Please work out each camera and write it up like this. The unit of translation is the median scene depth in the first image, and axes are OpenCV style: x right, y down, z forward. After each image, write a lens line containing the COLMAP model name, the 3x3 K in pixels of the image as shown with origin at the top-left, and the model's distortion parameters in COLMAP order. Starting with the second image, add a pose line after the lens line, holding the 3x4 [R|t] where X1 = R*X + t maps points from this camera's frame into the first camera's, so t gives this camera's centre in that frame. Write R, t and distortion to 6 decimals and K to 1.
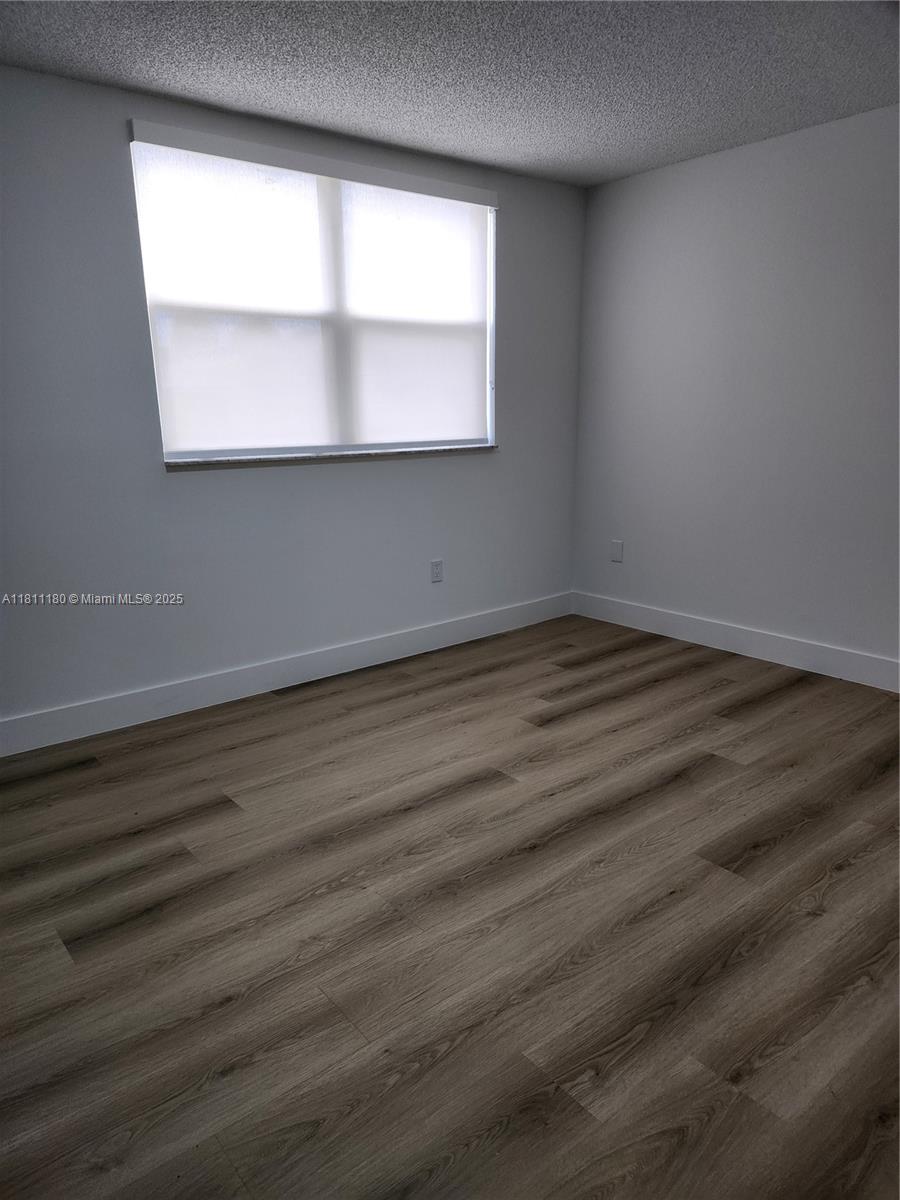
lens RADIAL K [[808.6, 0, 443.8], [0, 808.6, 602.2], [0, 0, 1]] dist [0.090836, -0.075042]
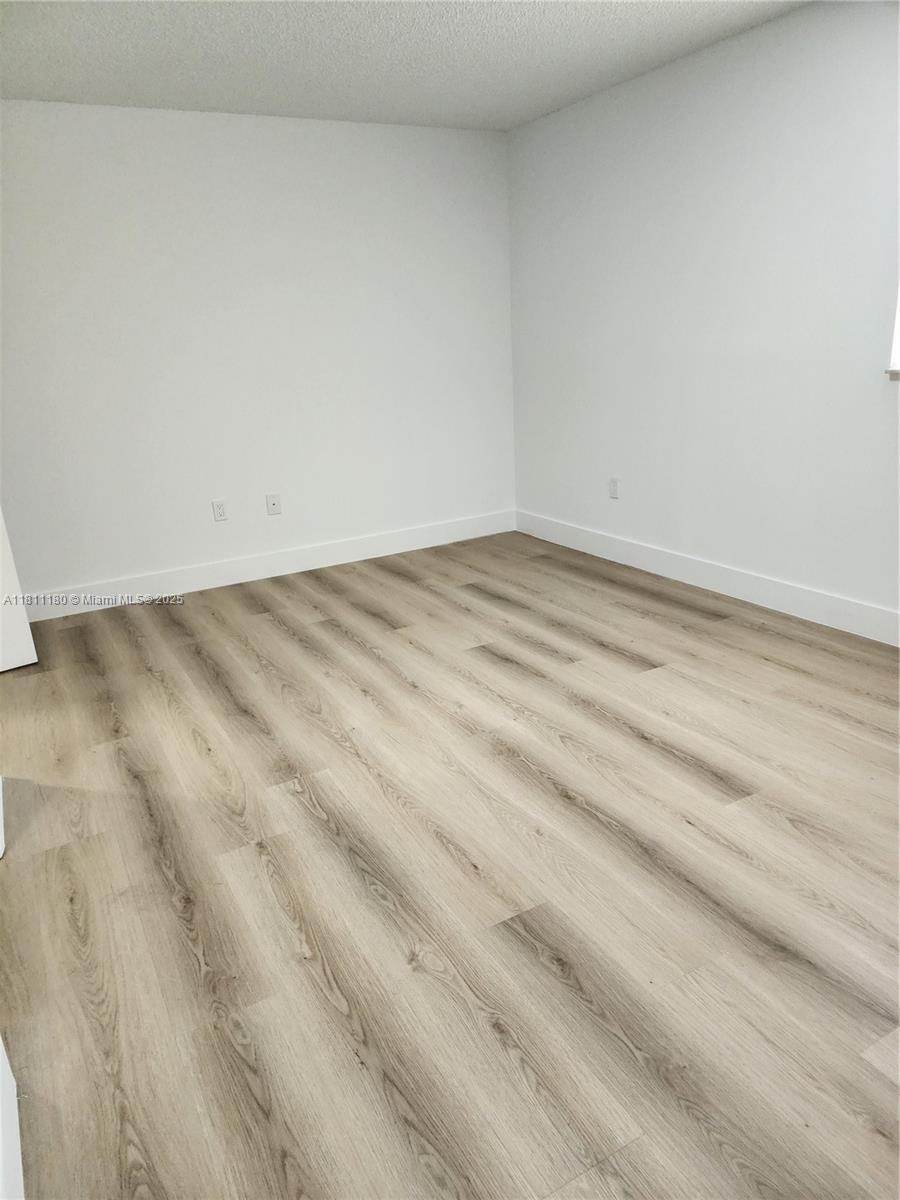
lens RADIAL K [[808.6, 0, 443.8], [0, 808.6, 602.2], [0, 0, 1]] dist [0.090836, -0.075042]
pose [[-0.178830, 0.324277, -0.928905, 1.109130], [-0.169996, 0.919741, 0.353805, -0.271482], [0.969083, 0.221181, -0.109351, 1.035884]]
